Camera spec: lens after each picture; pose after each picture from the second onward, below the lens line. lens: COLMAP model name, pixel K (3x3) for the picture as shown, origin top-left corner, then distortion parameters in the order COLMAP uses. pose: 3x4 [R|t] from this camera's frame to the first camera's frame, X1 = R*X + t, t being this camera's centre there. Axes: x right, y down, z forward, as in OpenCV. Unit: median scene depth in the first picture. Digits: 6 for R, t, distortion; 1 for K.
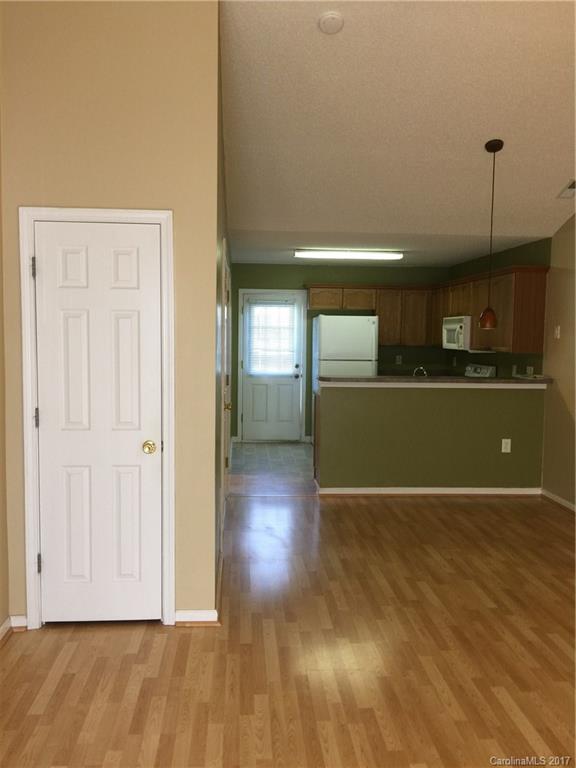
lens RADIAL K [[652.1, 0, 293.6], [0, 652.1, 382.6], [0, 0, 1]] dist [0.073197, -0.123218]
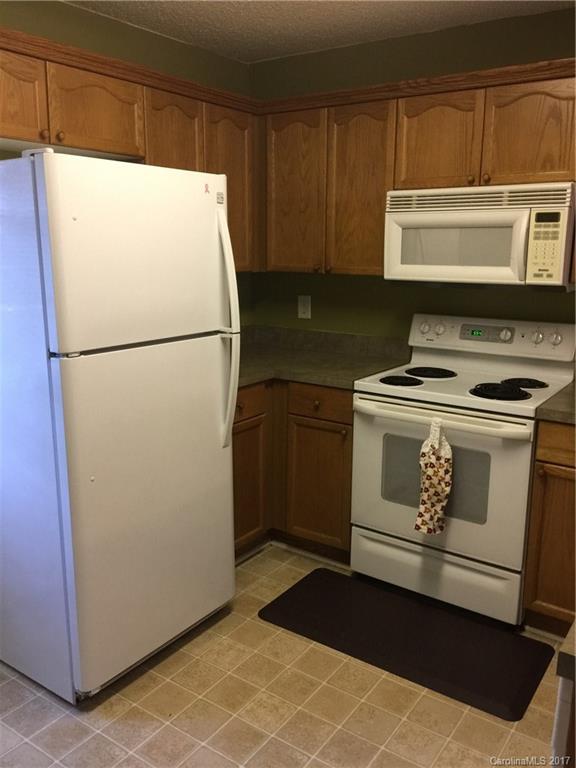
lens RADIAL K [[652.1, 0, 288.3], [0, 652.1, 380.1], [0, 0, 1]] dist [0.073197, -0.123218]
pose [[0.637998, -0.168443, 0.751389, -0.091389], [0.060695, 0.983746, 0.168997, -0.064766], [-0.767642, -0.062214, 0.637851, 0.845851]]
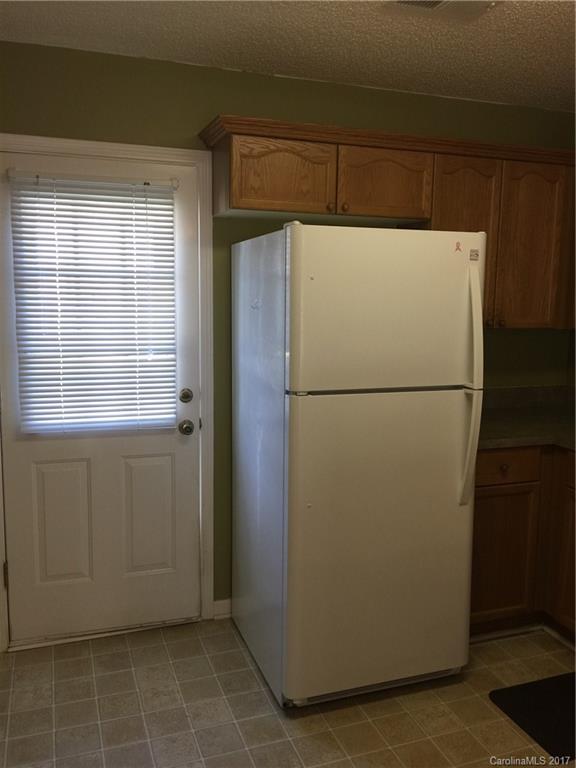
lens RADIAL K [[652.1, 0, 288.9], [0, 652.1, 380.0], [0, 0, 1]] dist [0.073197, -0.123218]
pose [[0.965643, -0.036213, 0.257337, -0.033107], [0.020507, 0.997774, 0.063456, -0.061349], [-0.259062, -0.055999, 0.964236, 0.793287]]
